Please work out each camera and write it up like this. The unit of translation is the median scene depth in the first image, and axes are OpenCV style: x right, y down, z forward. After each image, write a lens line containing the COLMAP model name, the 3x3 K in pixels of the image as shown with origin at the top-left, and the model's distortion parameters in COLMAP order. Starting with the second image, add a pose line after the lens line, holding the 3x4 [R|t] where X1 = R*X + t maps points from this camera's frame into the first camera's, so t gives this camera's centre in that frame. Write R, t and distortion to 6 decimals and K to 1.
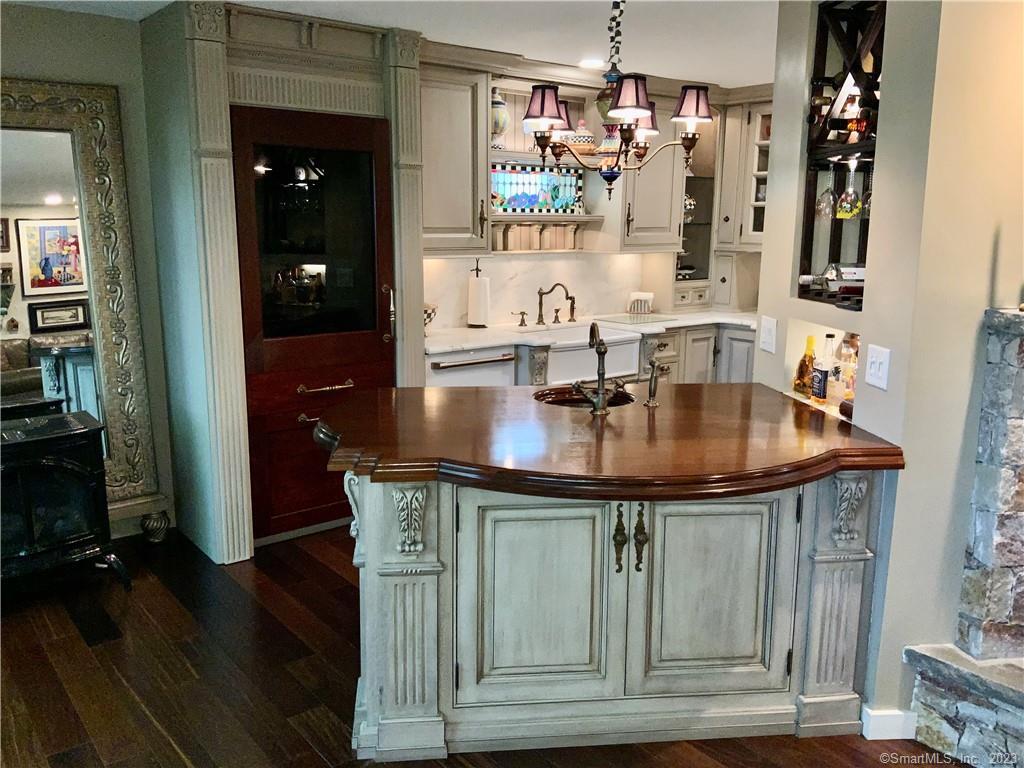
lens RADIAL K [[843.3, 0, 509.2], [0, 843.3, 383.6], [0, 0, 1]] dist [0.077671, -0.120407]
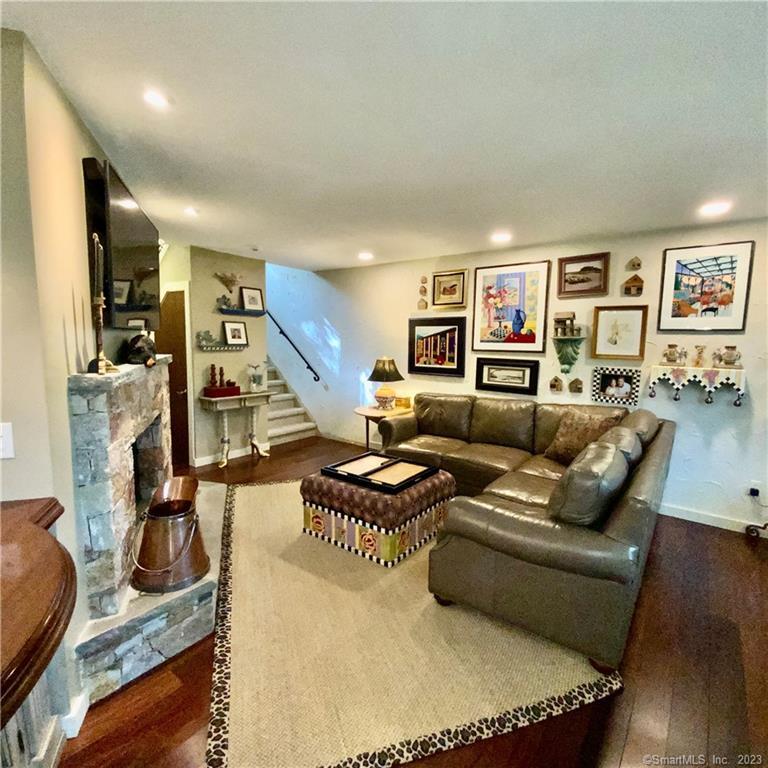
lens RADIAL K [[414.6, 0, 385.9], [0, 414.6, 386.3], [0, 0, 1]] dist [0.018980, -0.016889]
pose [[-0.245409, -0.122214, 0.961685, -0.127250], [0.164343, 0.972418, 0.165516, -0.060816], [-0.955388, 0.198665, -0.218555, 0.405544]]
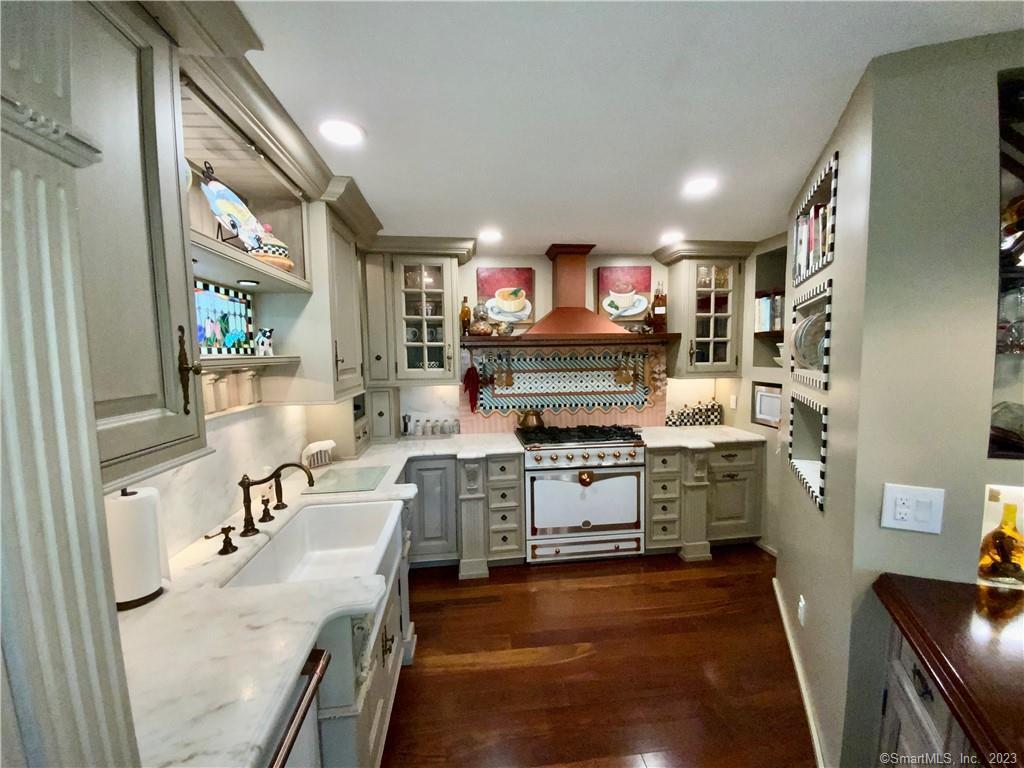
lens RADIAL K [[413.1, 0, 514.8], [0, 413.1, 385.2], [0, 0, 1]] dist [0.062032, -0.046781]
pose [[0.524485, -0.083079, 0.847357, -0.152350], [0.181833, 0.983197, -0.016151, -0.187397], [-0.831777, 0.162549, 0.530778, 0.914049]]
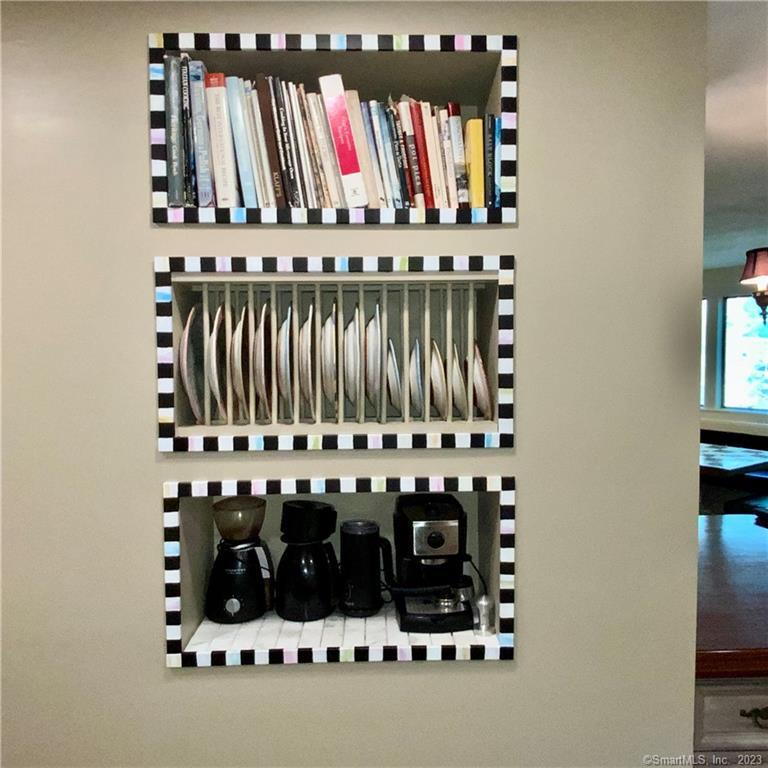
lens RADIAL K [[602.7, 0, 384.0], [0, 602.7, 408.3], [0, 0, 1]] dist [0.082287, -0.088900]
pose [[-0.995685, -0.001745, 0.092777, 0.404088], [0.020248, 0.971645, 0.235577, -0.237731], [-0.090557, 0.236439, -0.967417, 1.215300]]
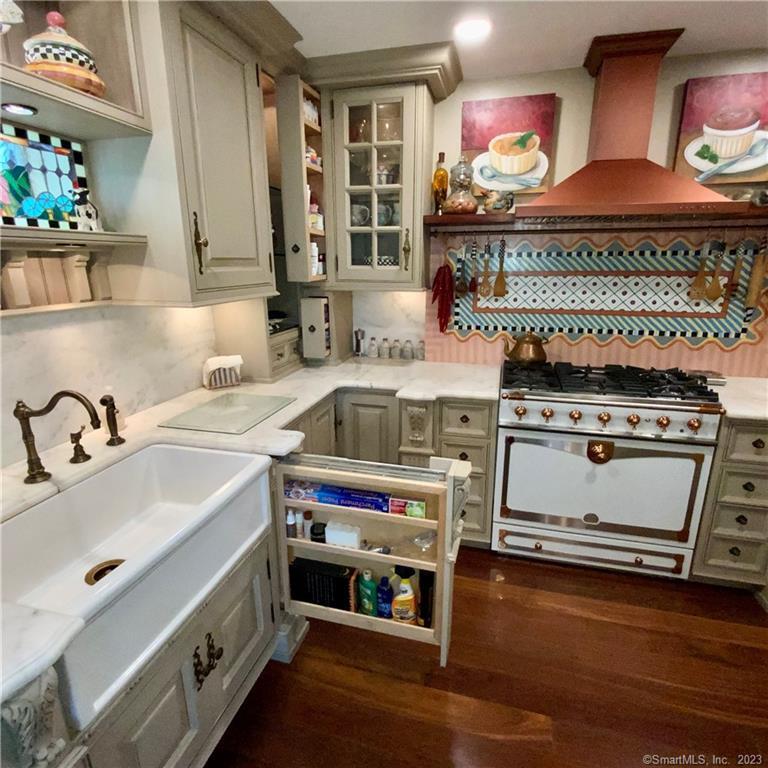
lens RADIAL K [[450.9, 0, 387.6], [0, 450.9, 387.8], [0, 0, 1]] dist [0.026247, -0.028986]
pose [[0.802307, -0.171091, 0.571867, 0.077895], [0.122935, 0.984865, 0.122179, -0.171391], [-0.584115, -0.027722, 0.811197, 0.963727]]
